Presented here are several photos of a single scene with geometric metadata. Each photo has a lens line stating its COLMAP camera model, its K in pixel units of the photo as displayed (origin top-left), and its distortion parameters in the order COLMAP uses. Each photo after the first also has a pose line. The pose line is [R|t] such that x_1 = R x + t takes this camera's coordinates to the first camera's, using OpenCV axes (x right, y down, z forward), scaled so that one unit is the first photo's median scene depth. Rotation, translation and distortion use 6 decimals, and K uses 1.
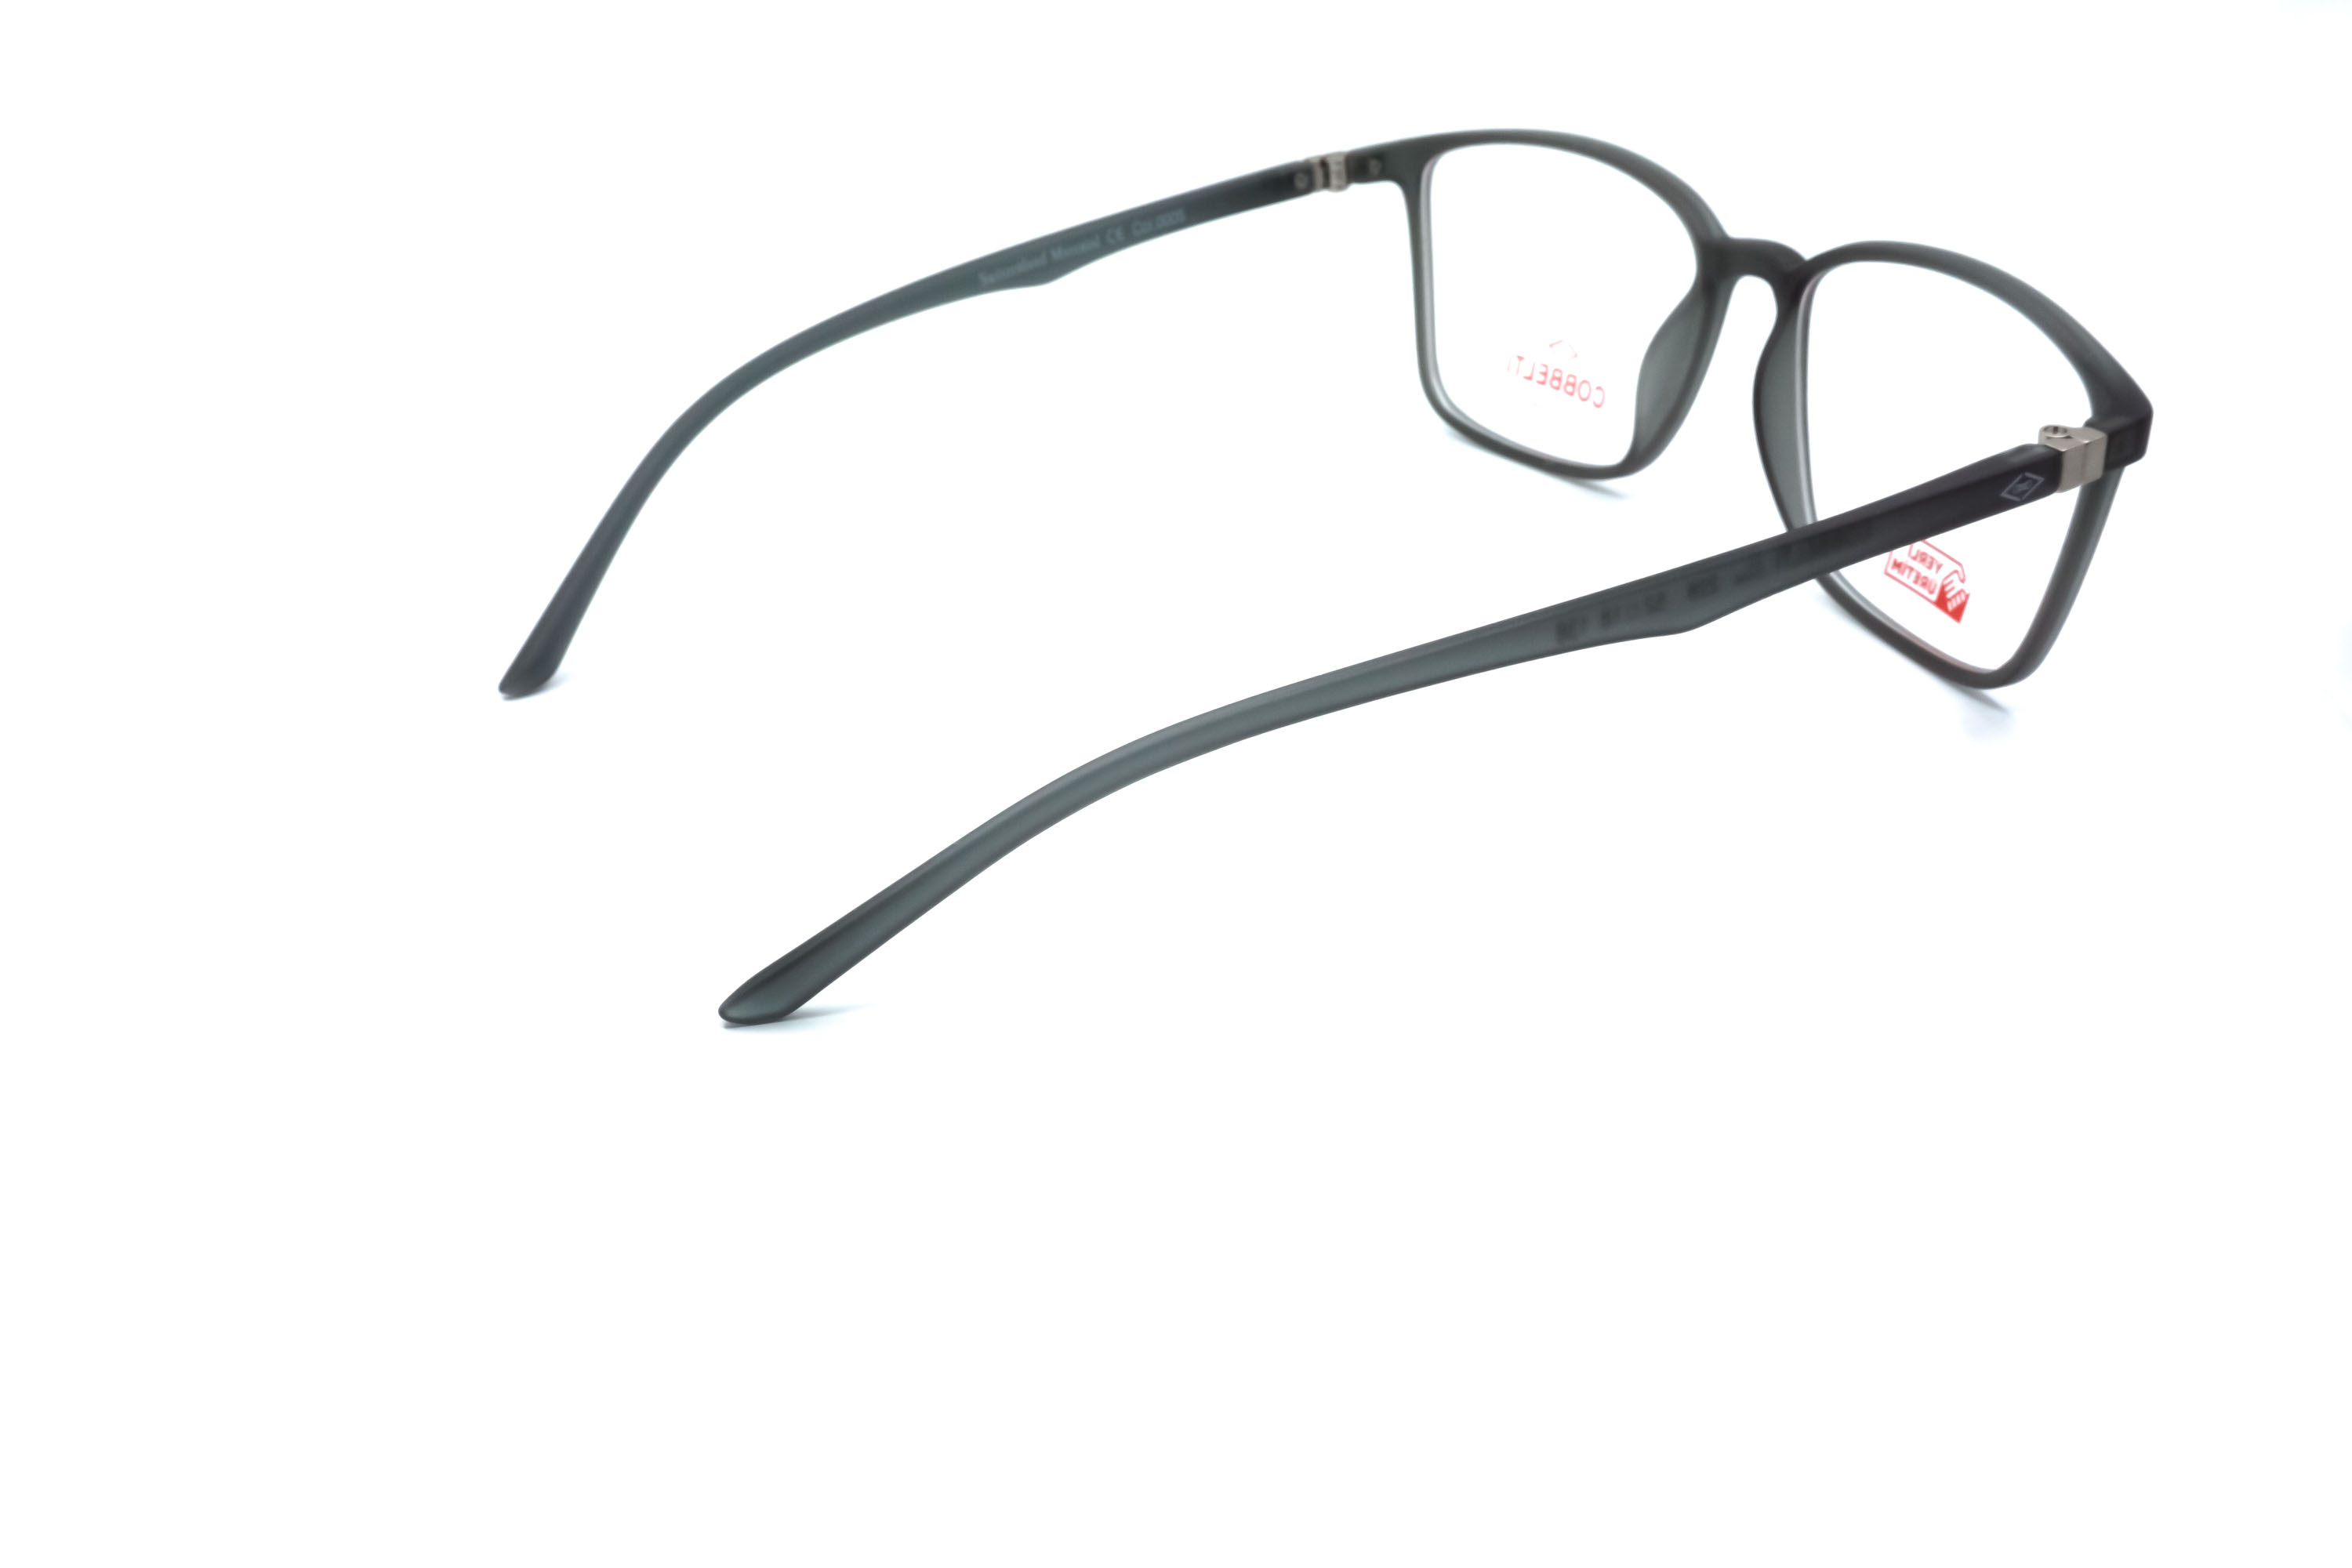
lens RADIAL K [[2635.8, 0, 1176.0], [0, 2635.8, 784.0], [0, 0, 1]] dist [0.034481, 0.025293]
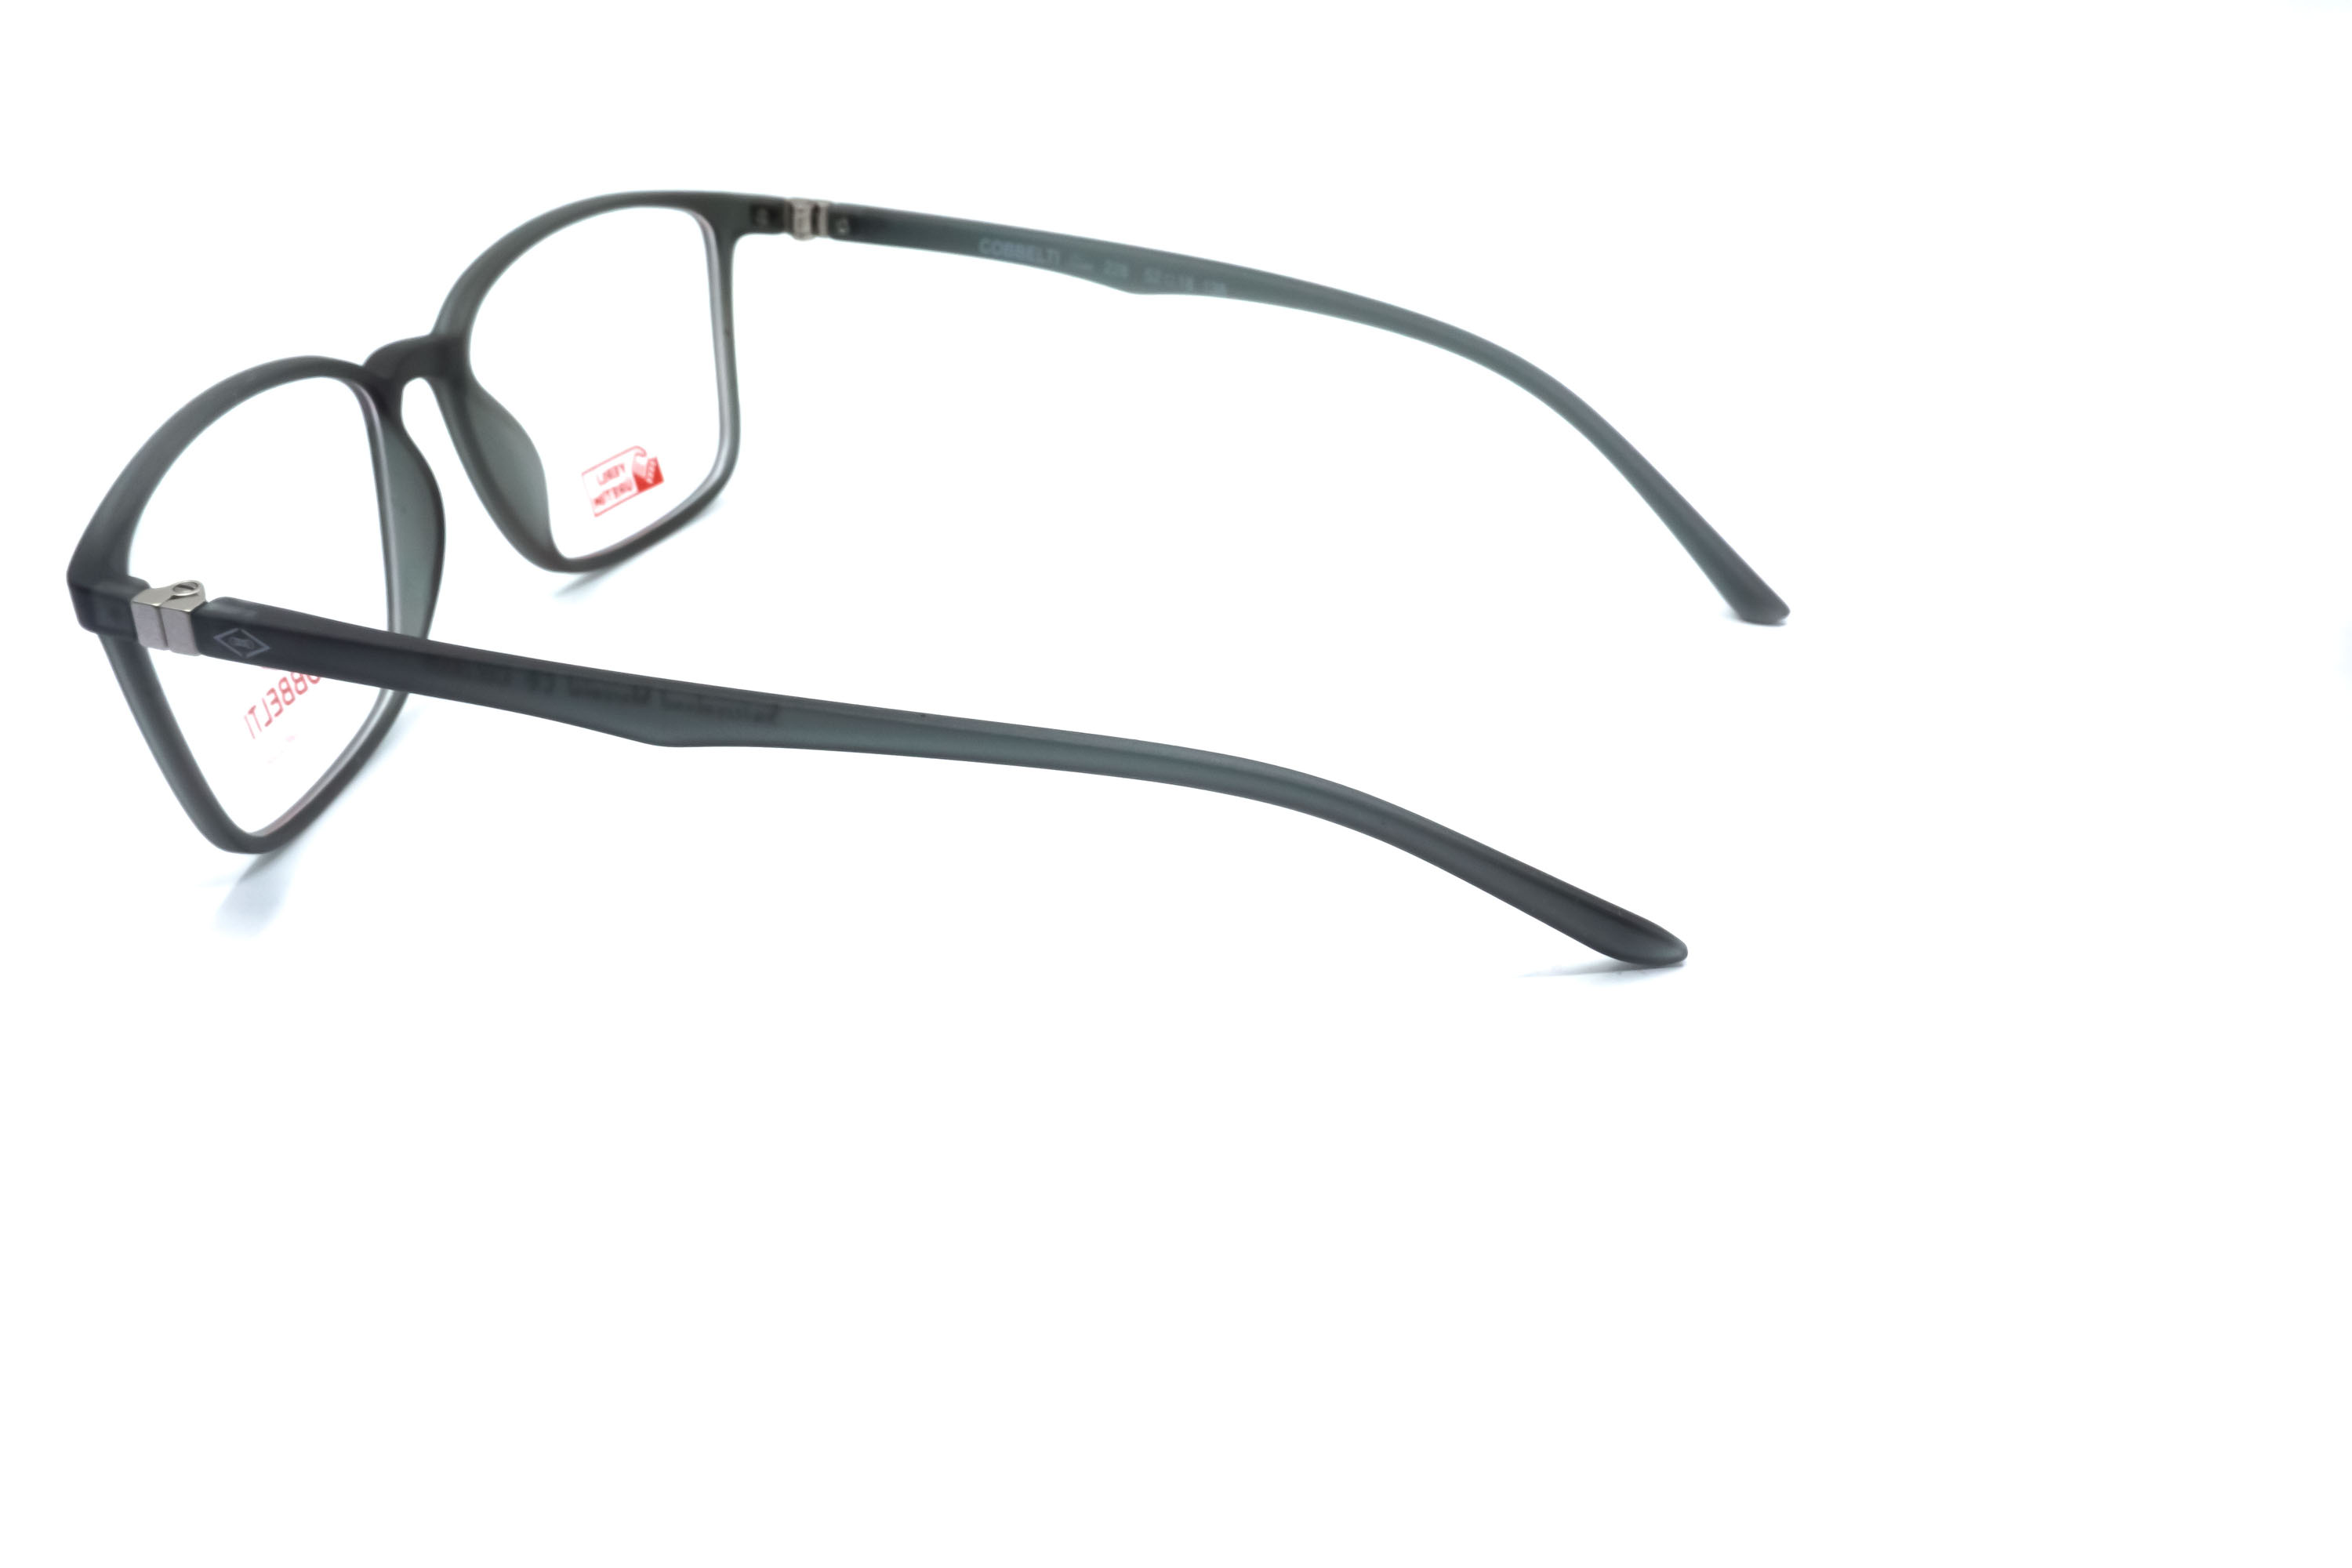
lens RADIAL K [[2635.8, 0, 1176.0], [0, 2635.8, 784.0], [0, 0, 1]] dist [0.034481, 0.025293]
pose [[-0.714355, -0.266202, 0.647174, -0.578129], [0.360362, 0.652830, 0.666298, -0.583808], [-0.599864, 0.709190, -0.370423, 1.198686]]
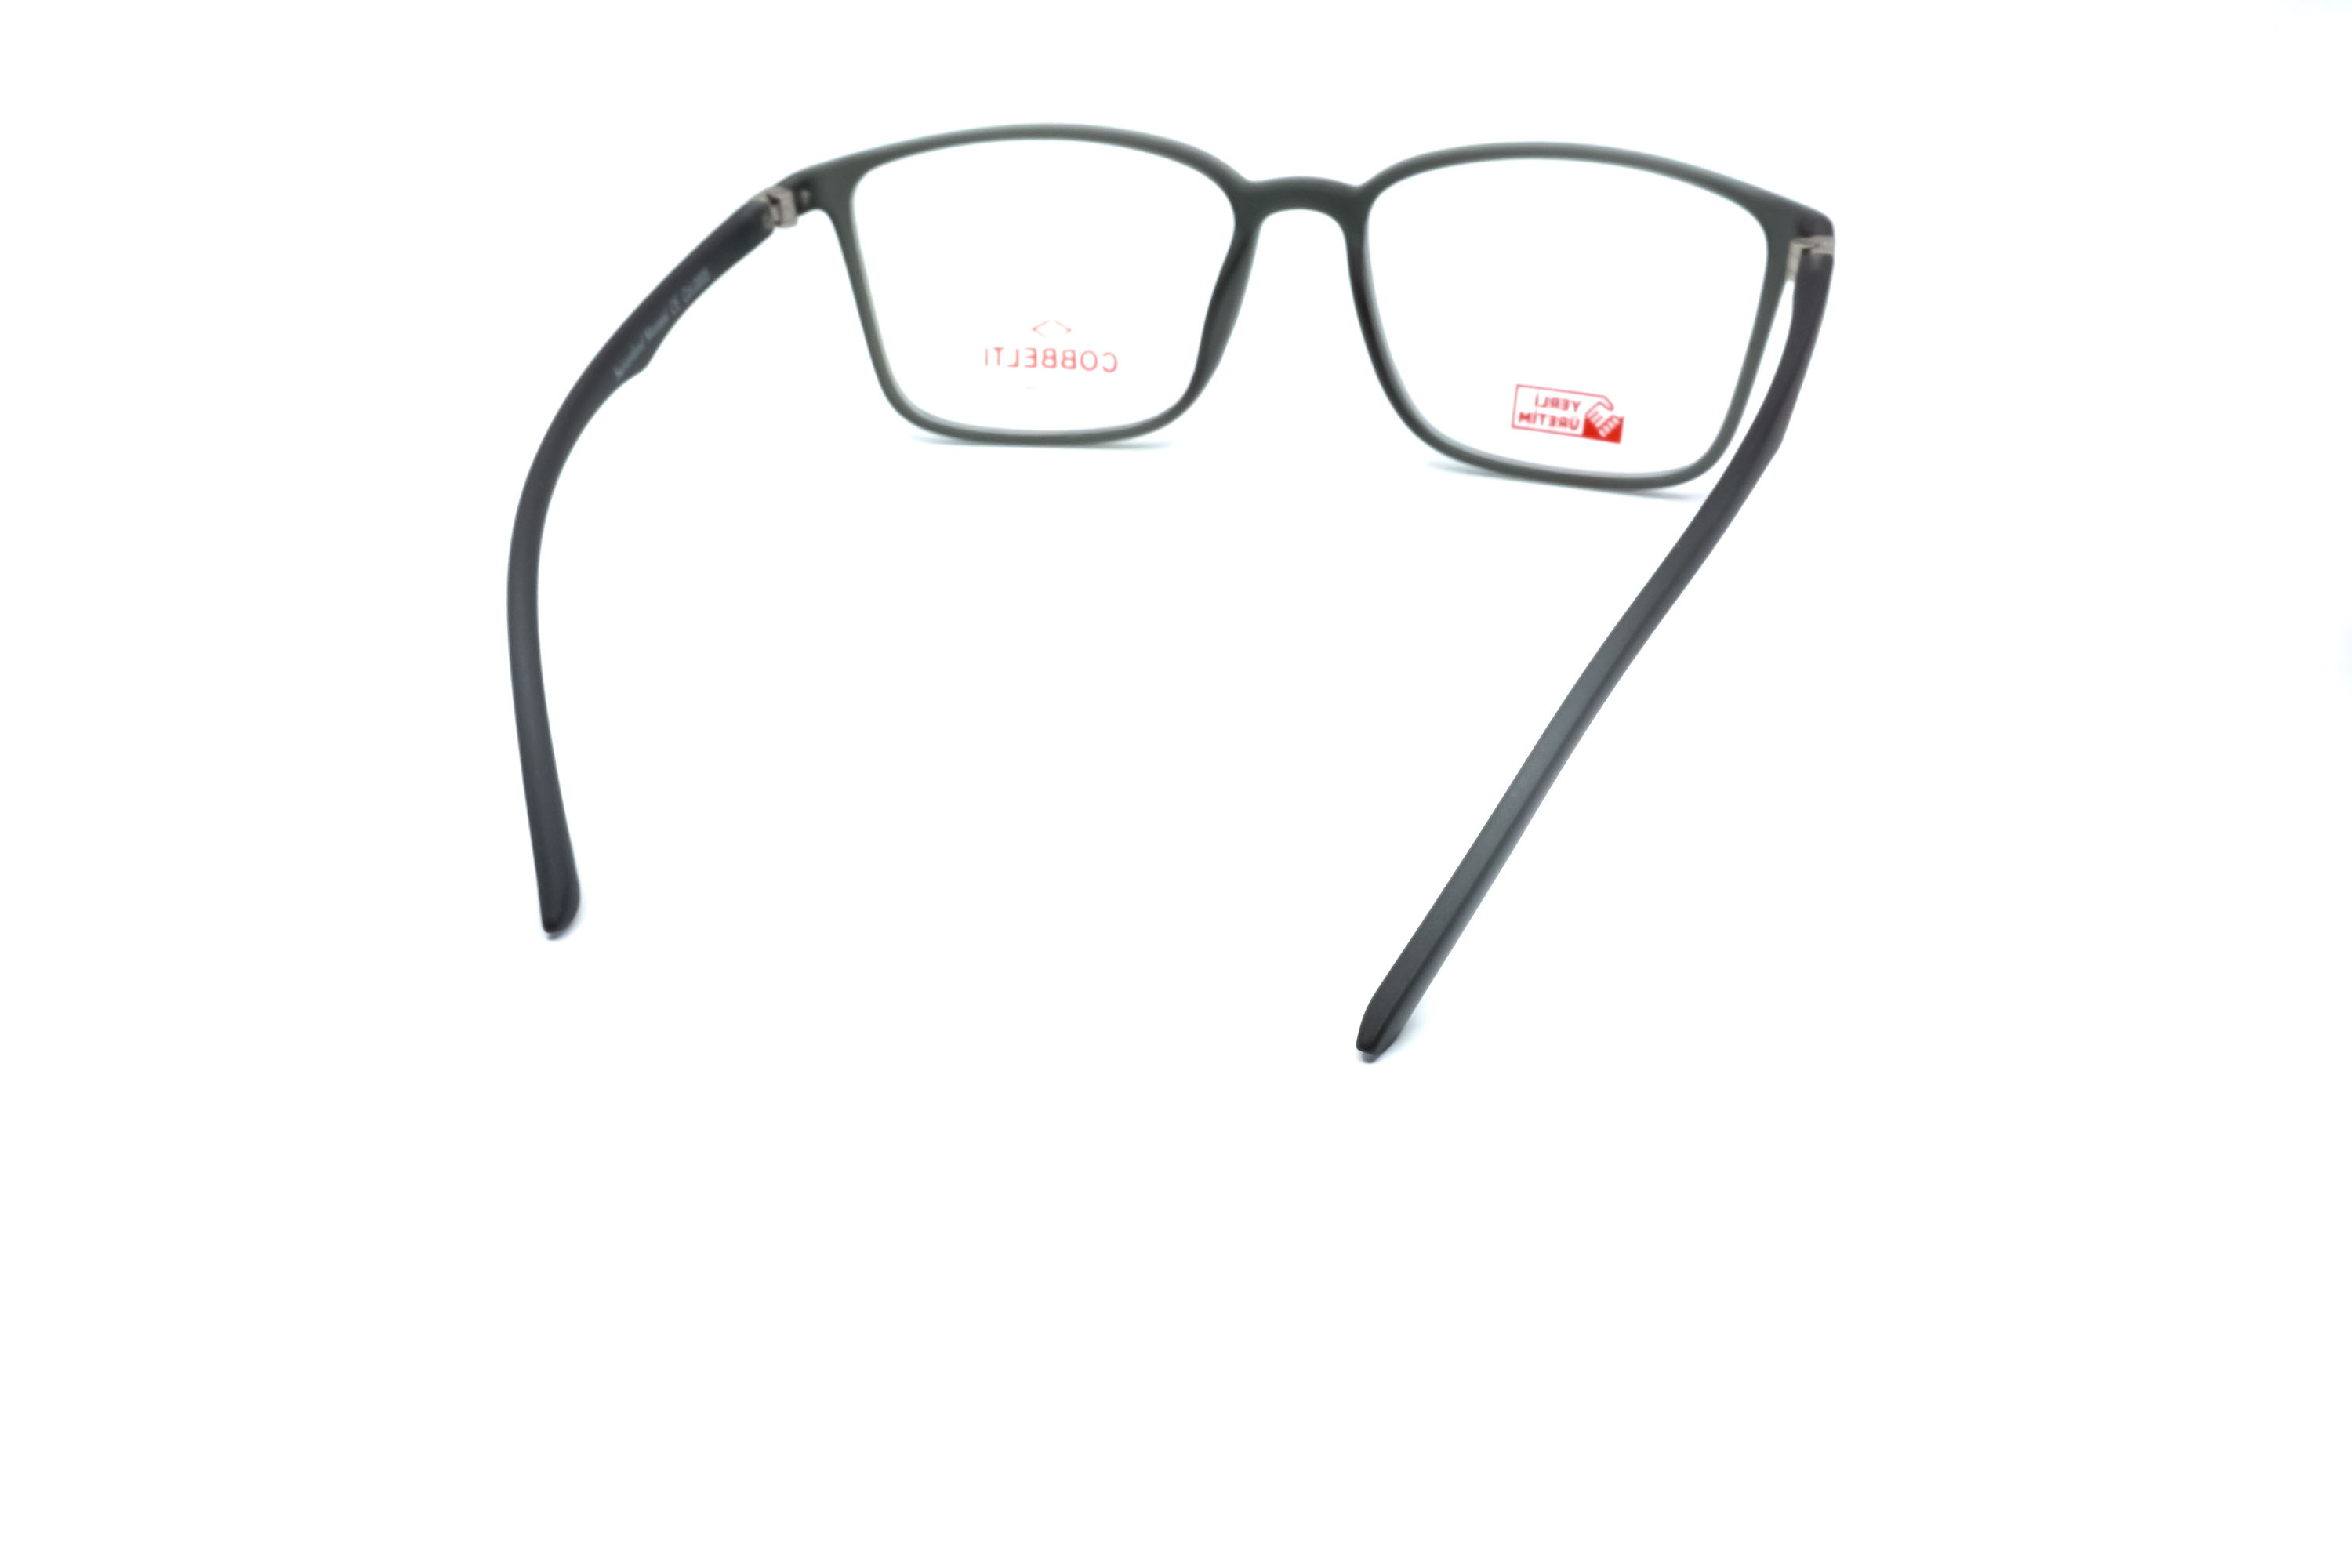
lens RADIAL K [[2635.8, 0, 1176.0], [0, 2635.8, 784.0], [0, 0, 1]] dist [0.034481, 0.025293]
pose [[0.708080, -0.312398, 0.633269, -0.557110], [0.326079, 0.940126, 0.099173, -0.085496], [-0.626334, 0.136274, 0.767551, 0.197271]]
